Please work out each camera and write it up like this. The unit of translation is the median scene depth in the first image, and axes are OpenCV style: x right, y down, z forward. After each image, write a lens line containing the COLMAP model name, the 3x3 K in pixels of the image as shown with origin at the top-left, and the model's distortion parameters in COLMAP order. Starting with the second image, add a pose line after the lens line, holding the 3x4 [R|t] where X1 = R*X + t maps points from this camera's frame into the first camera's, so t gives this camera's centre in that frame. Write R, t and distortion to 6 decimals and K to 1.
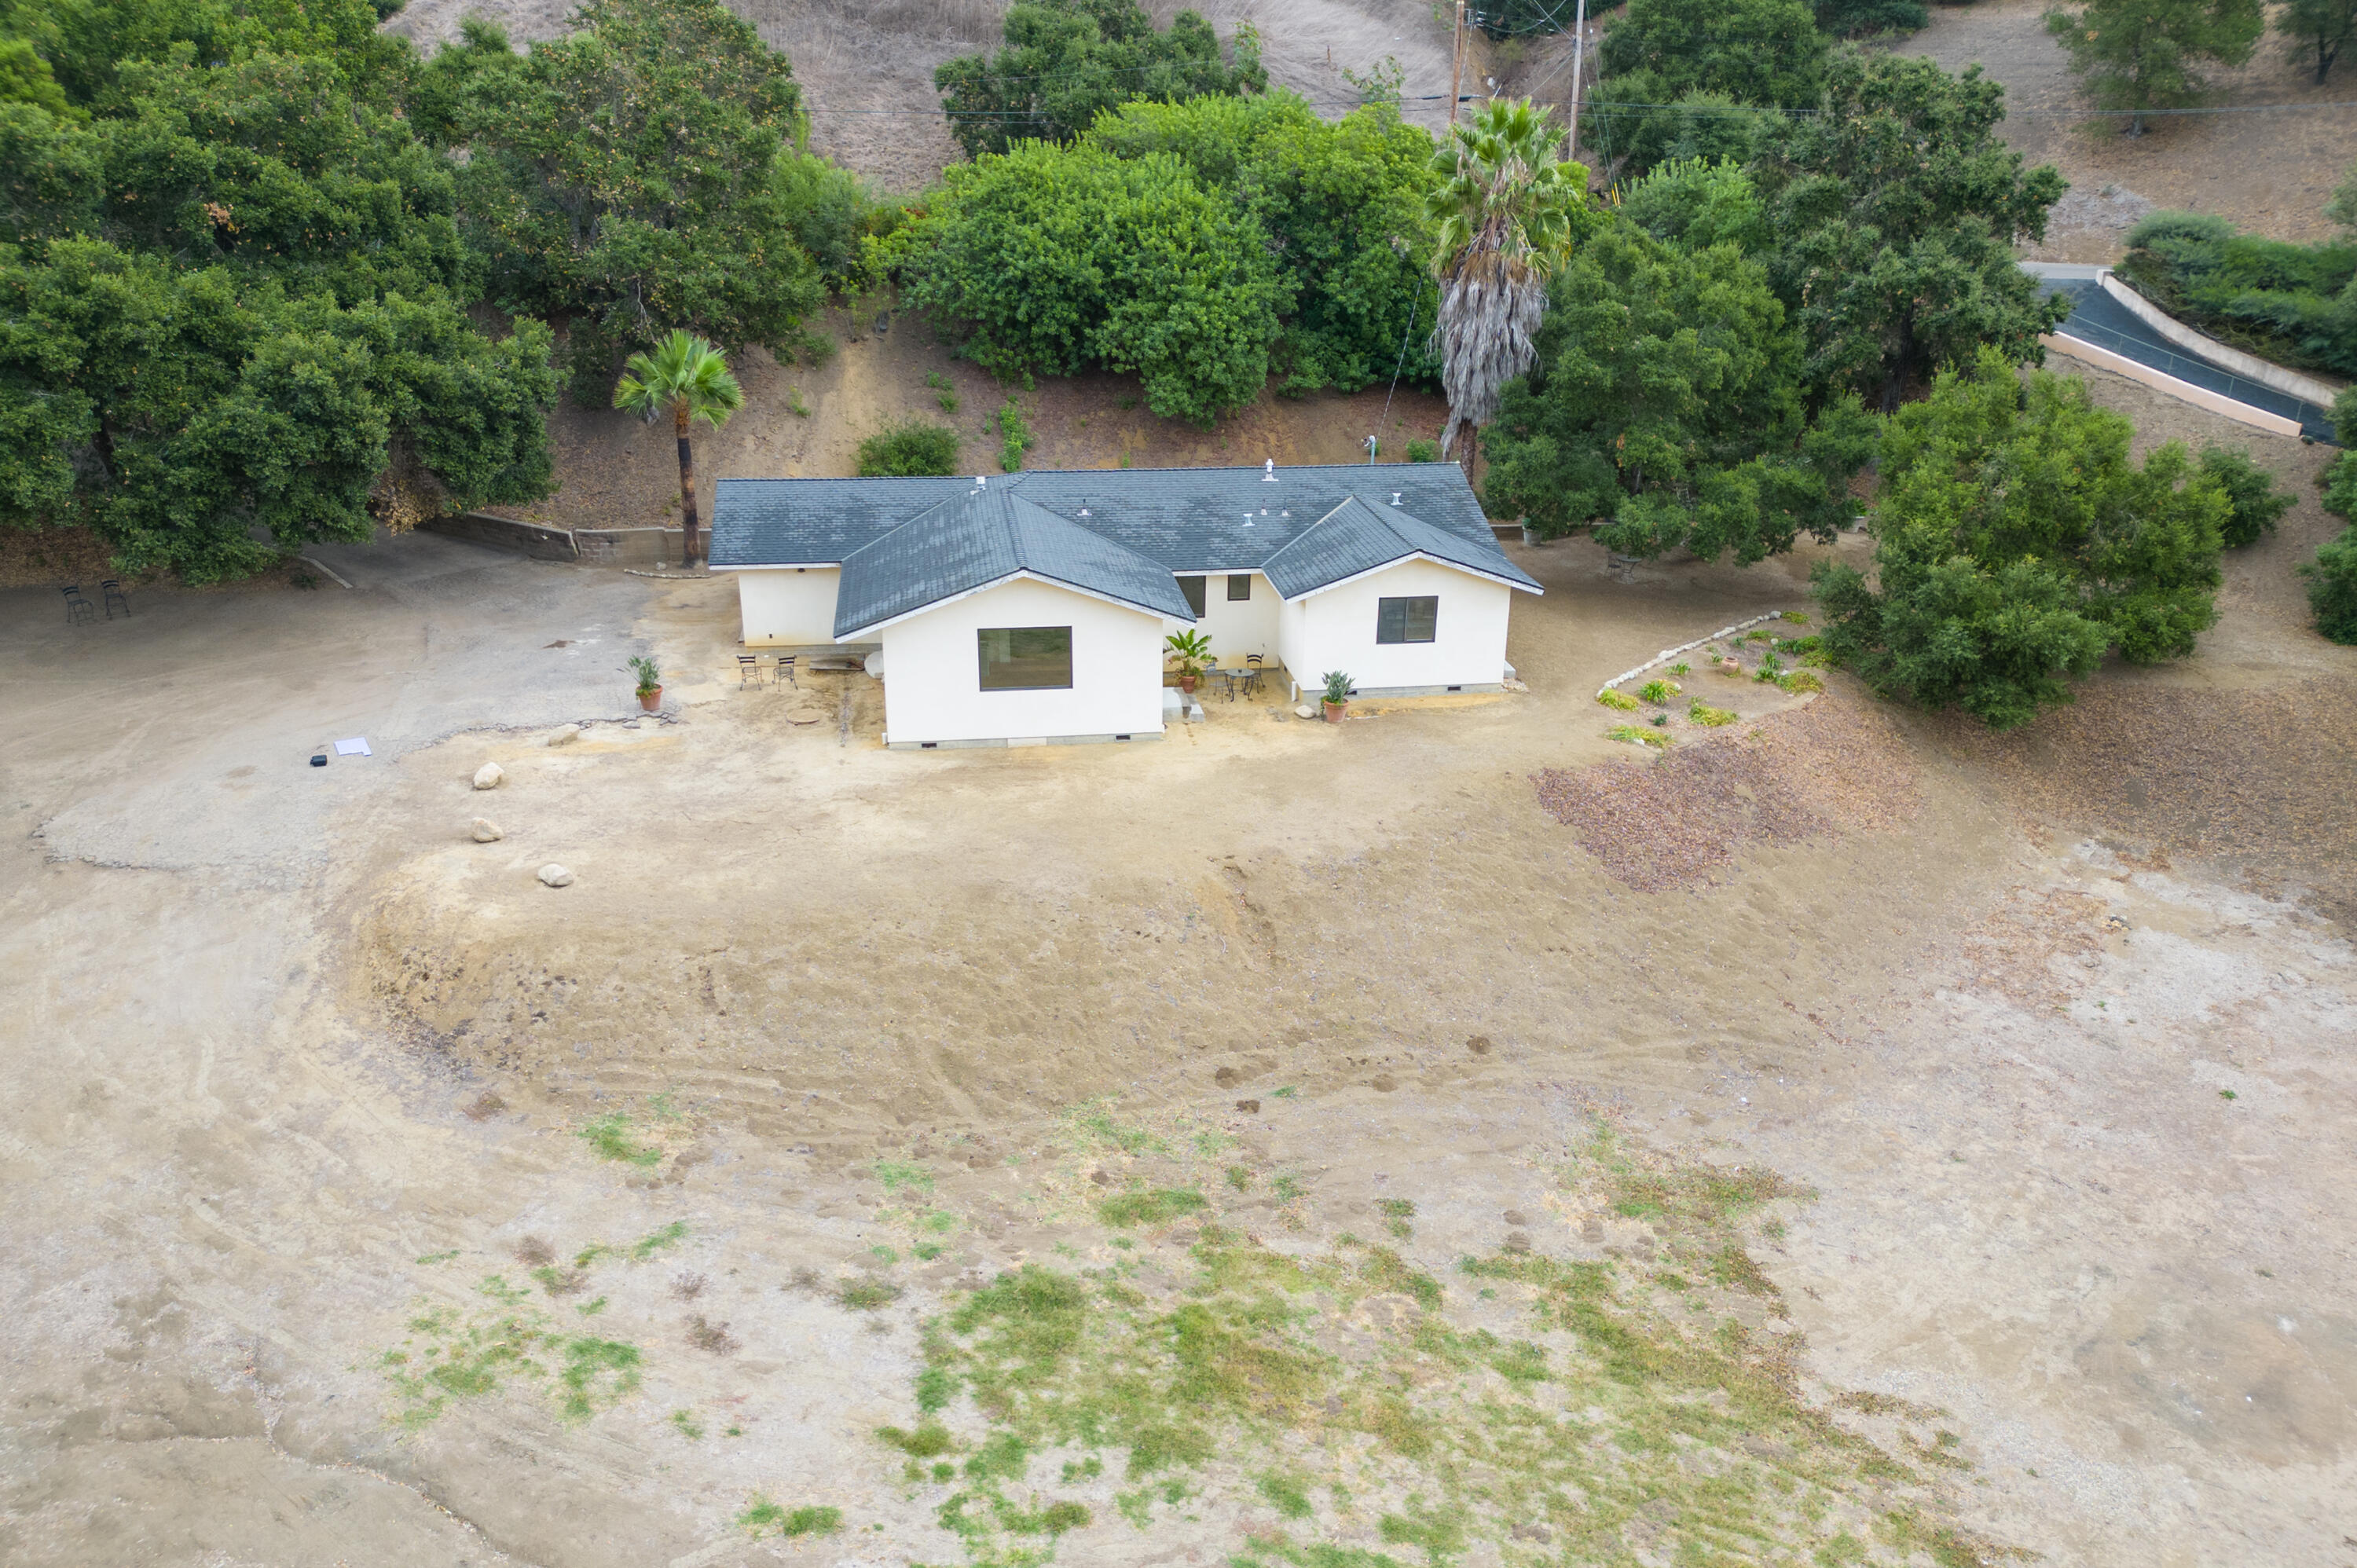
lens RADIAL K [[1698.6, 0, 1155.0], [0, 1698.6, 787.9], [0, 0, 1]] dist [0.098307, -0.121169]
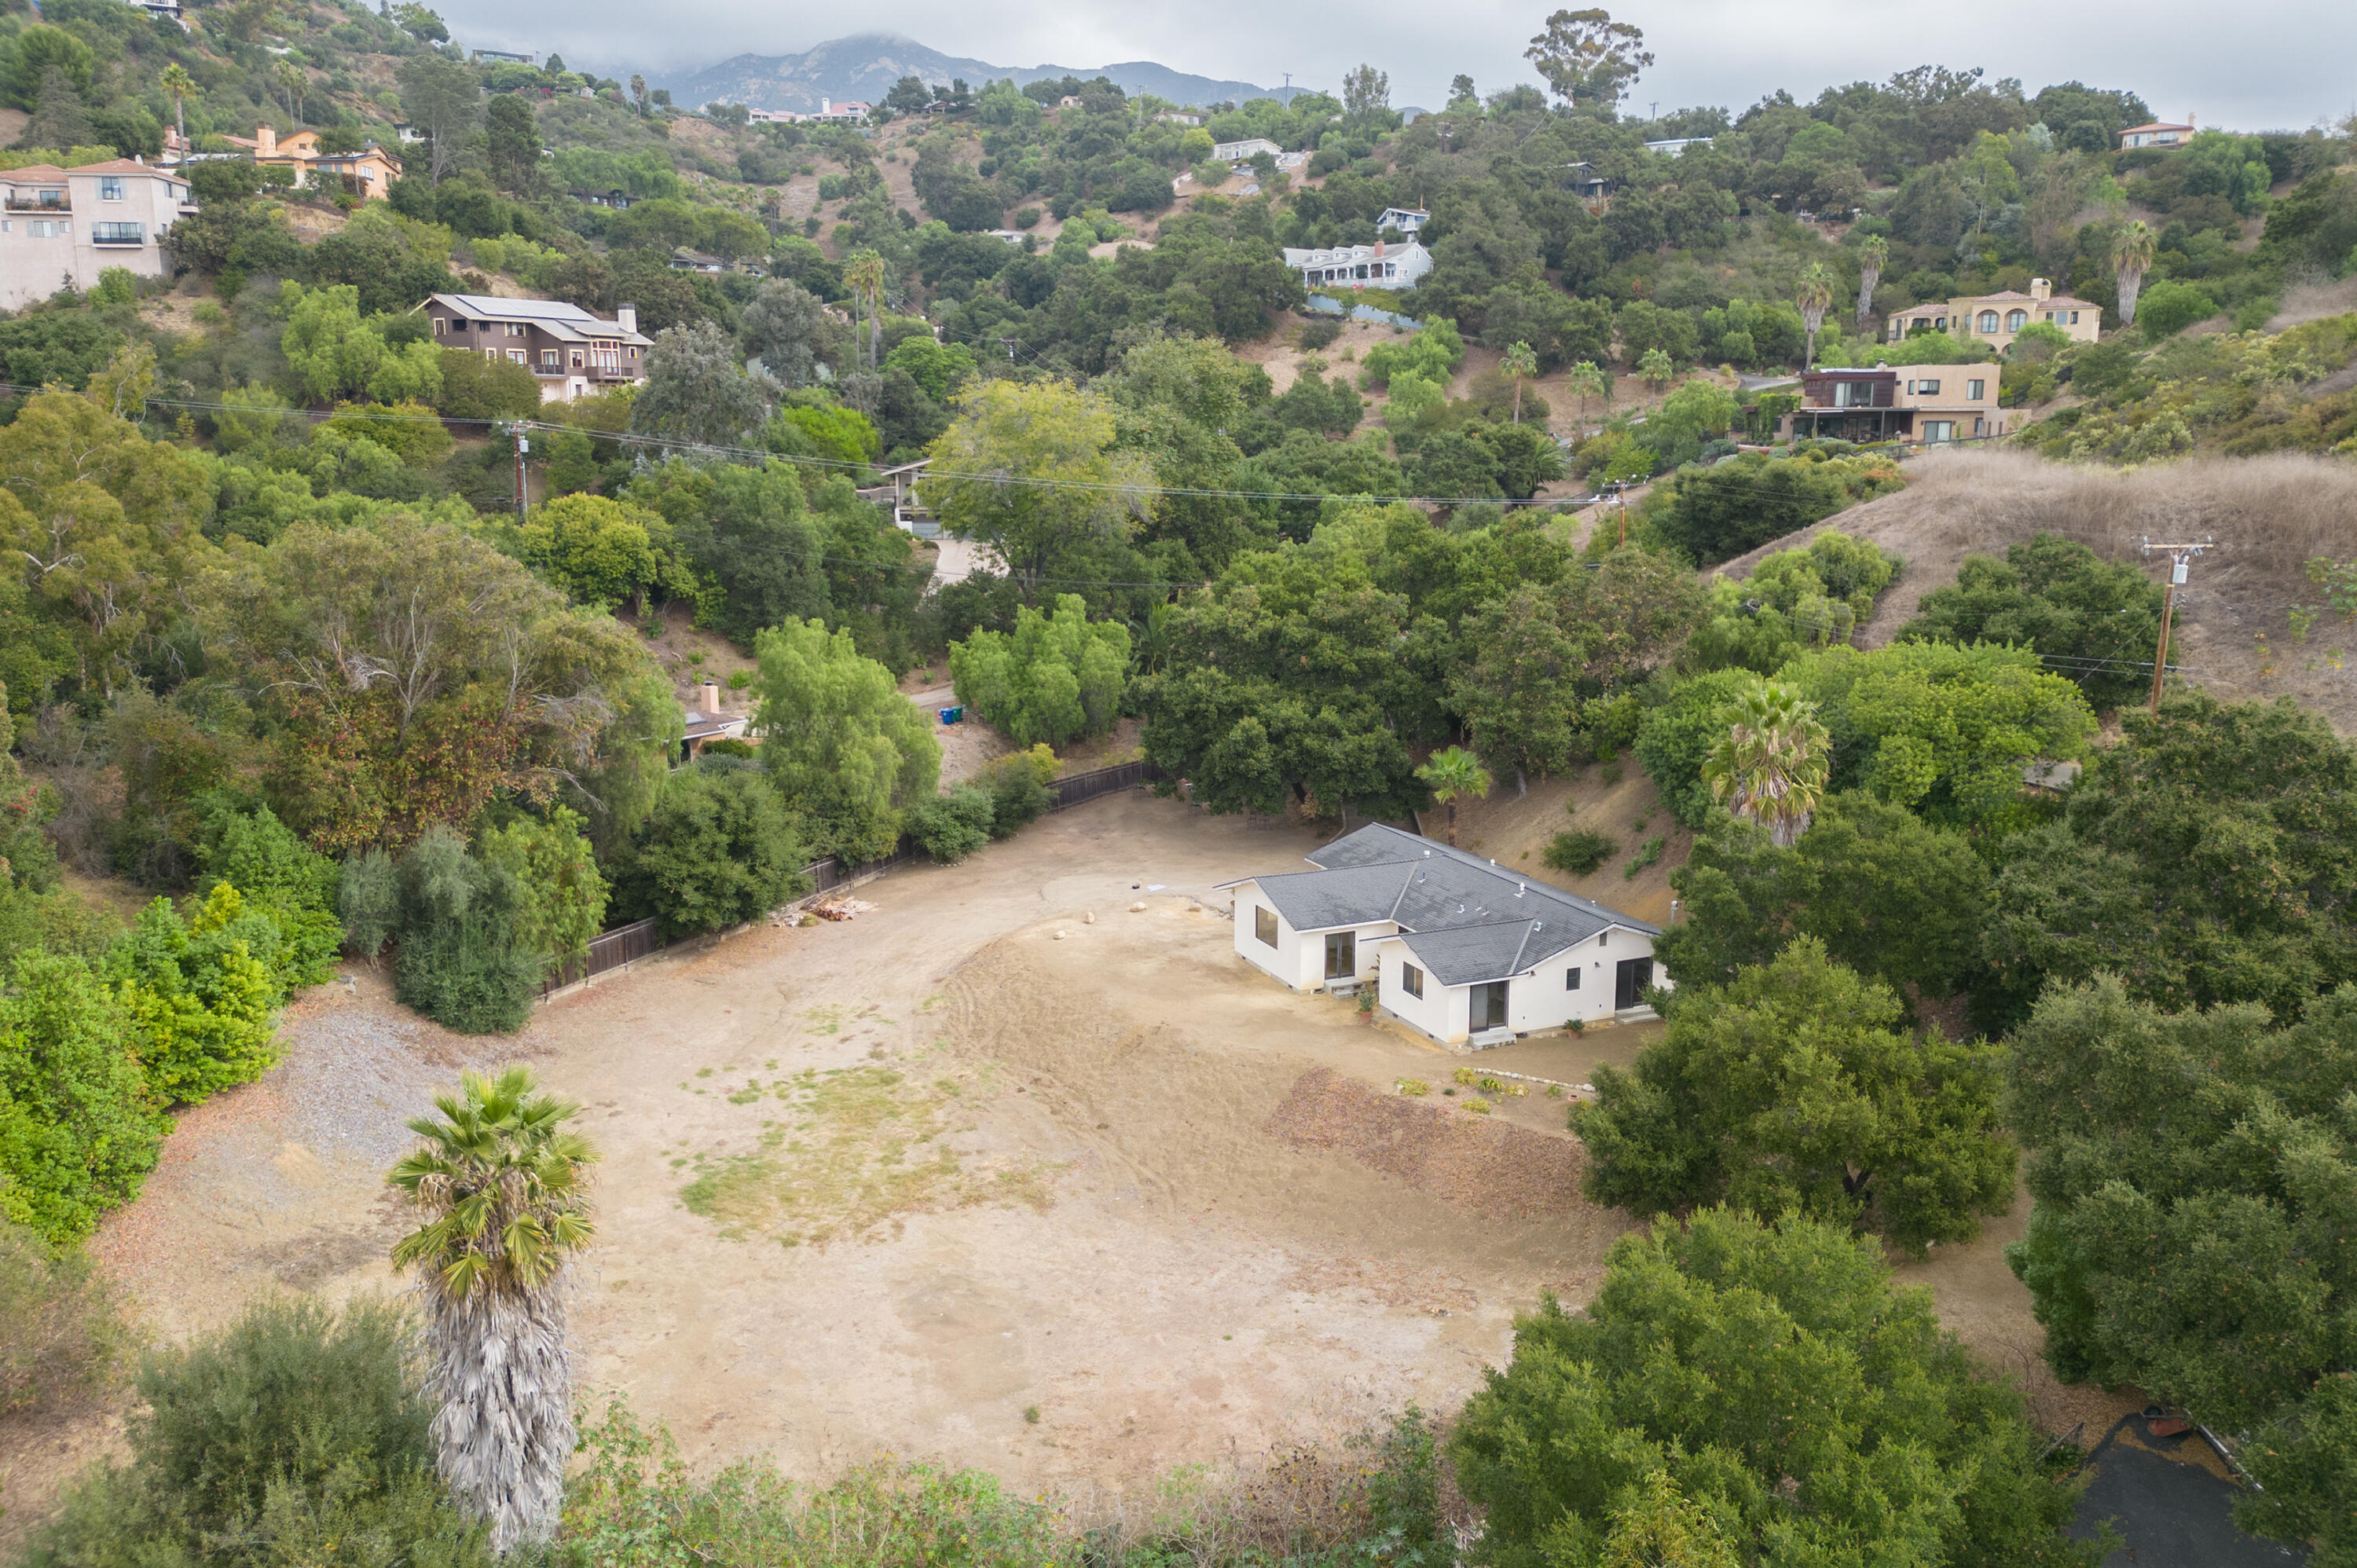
lens RADIAL K [[1698.6, 0, 1155.0], [0, 1698.6, 787.9], [0, 0, 1]] dist [0.098307, -0.121169]
pose [[0.286507, 0.185254, -0.939997, 1.552405], [-0.355277, 0.931720, 0.075336, -0.302203], [0.889771, 0.312375, 0.332761, 0.203504]]
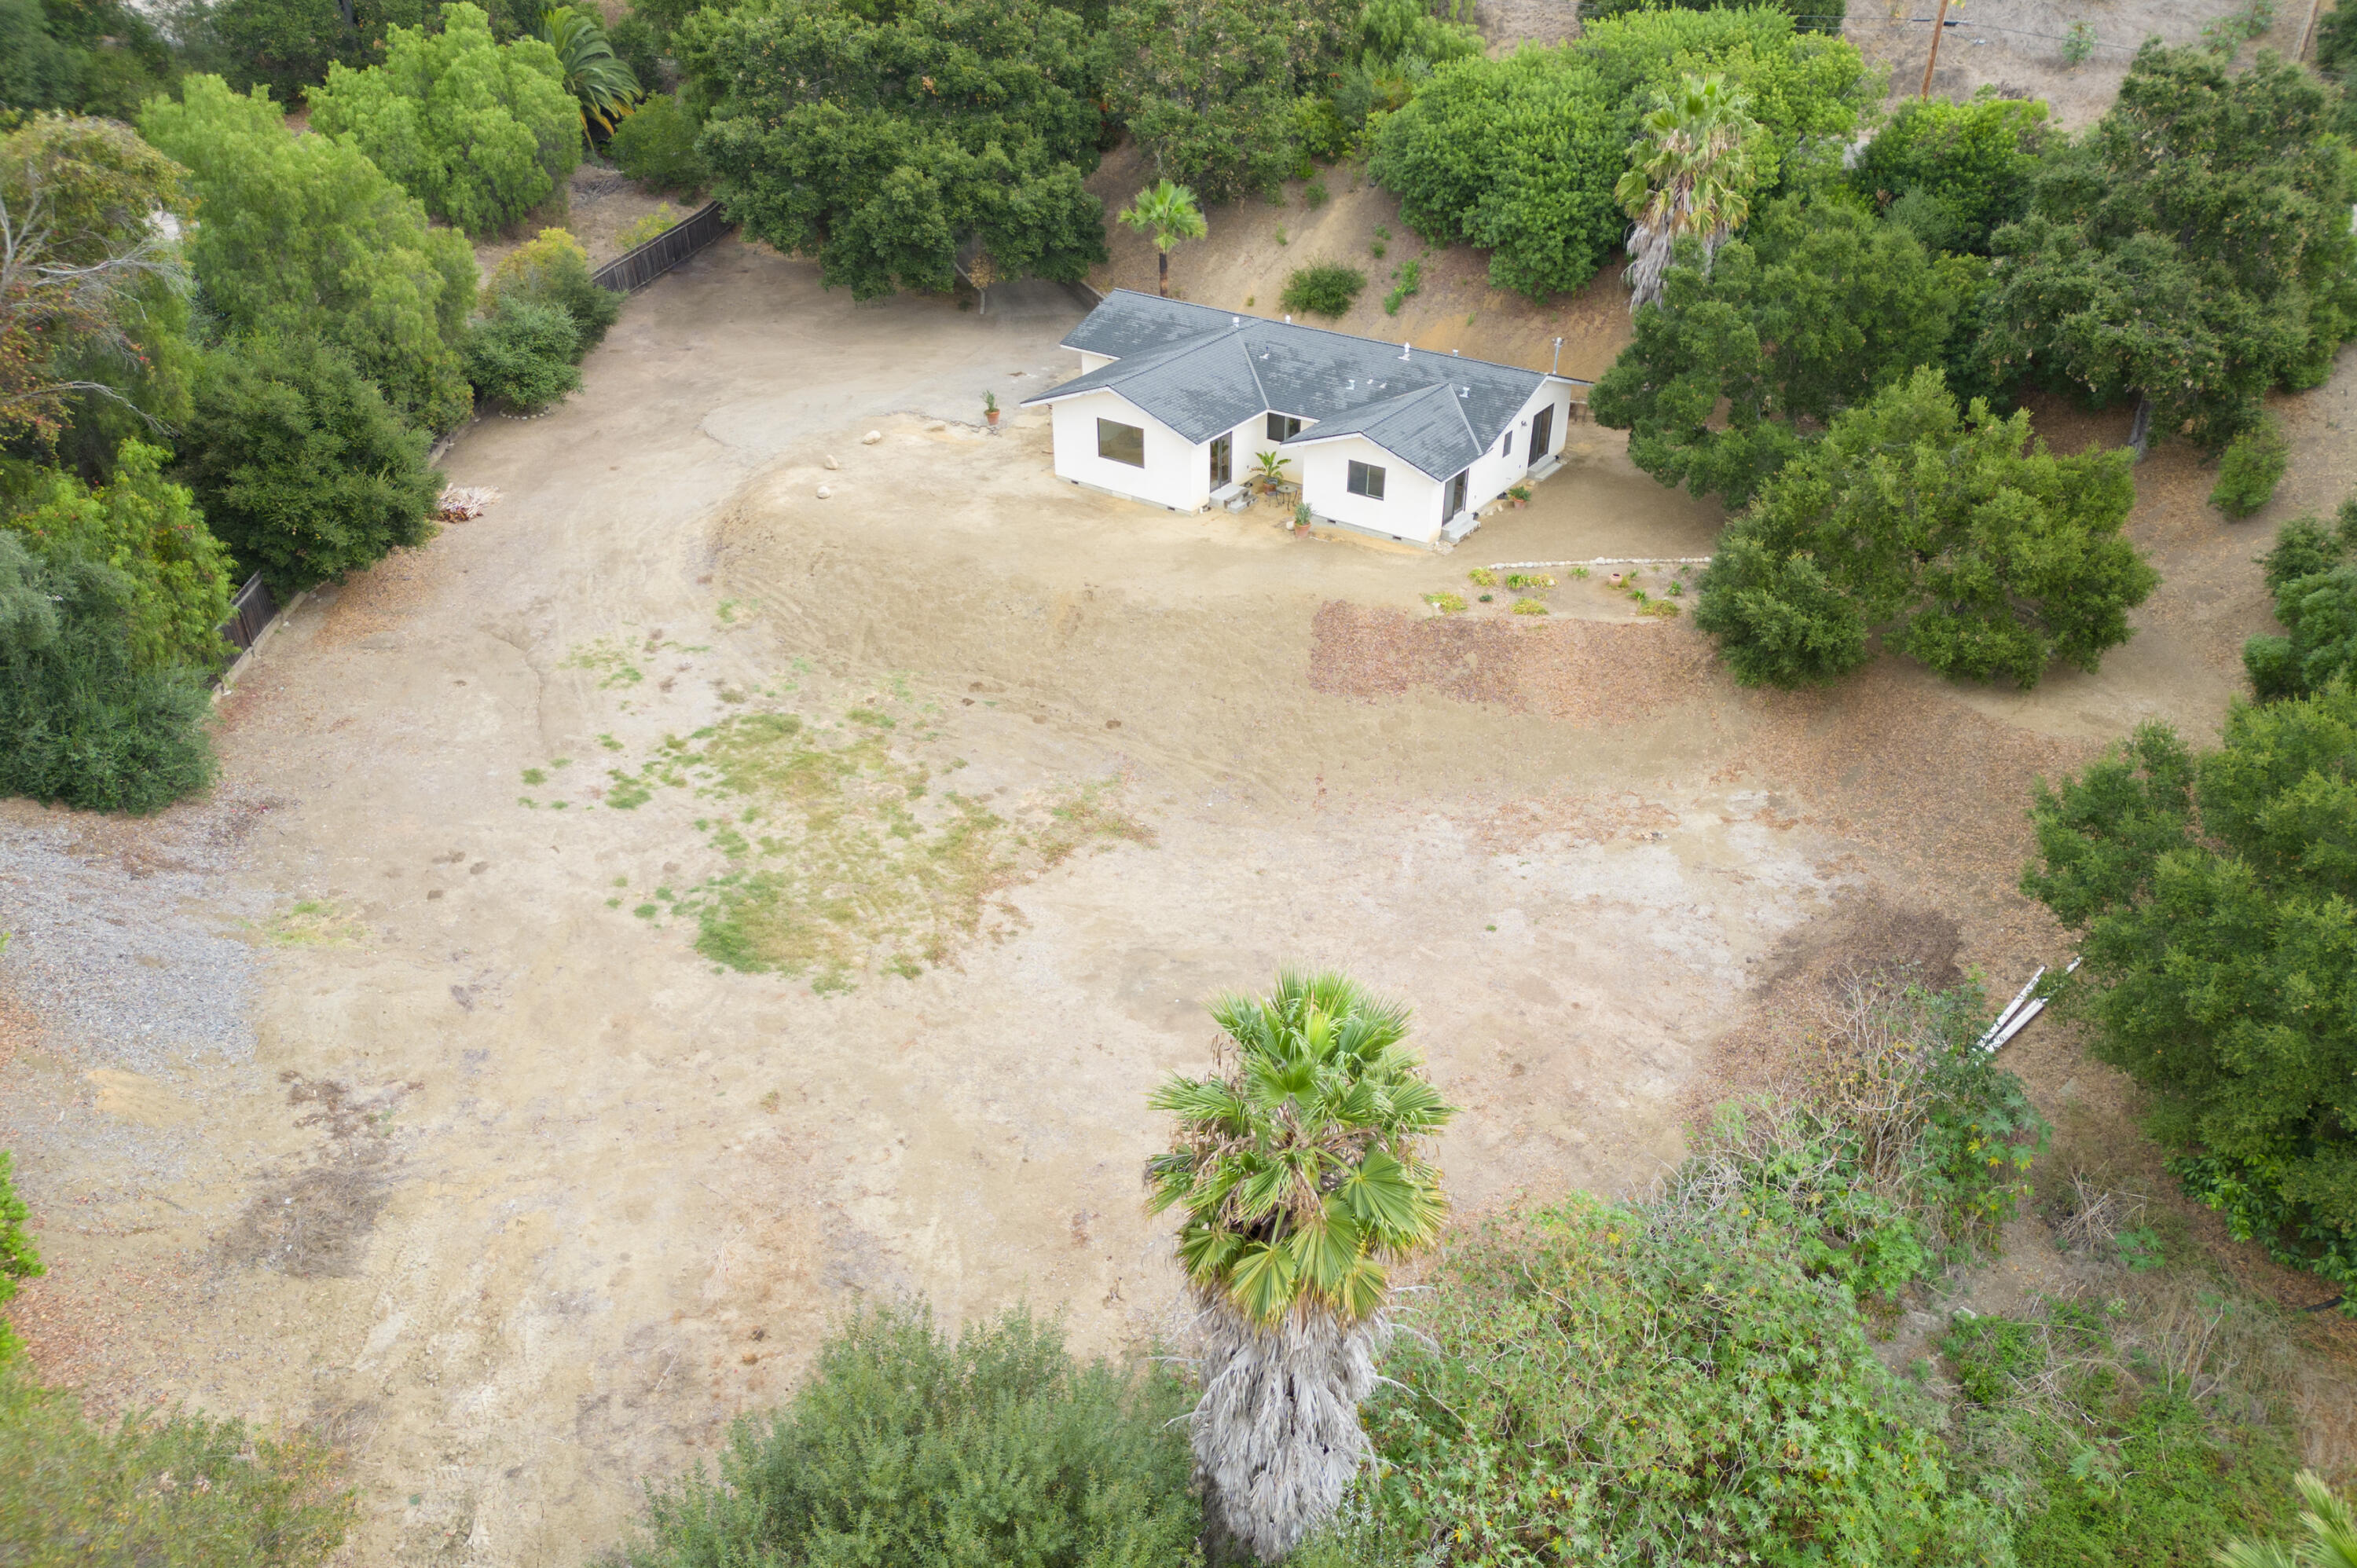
lens RADIAL K [[1698.6, 0, 1155.0], [0, 1698.6, 787.9], [0, 0, 1]] dist [0.098307, -0.121169]
pose [[0.722946, 0.349585, -0.595936, 0.958270], [-0.246886, 0.936308, 0.249749, -0.169944], [0.645288, -0.033427, 0.763207, -0.201769]]
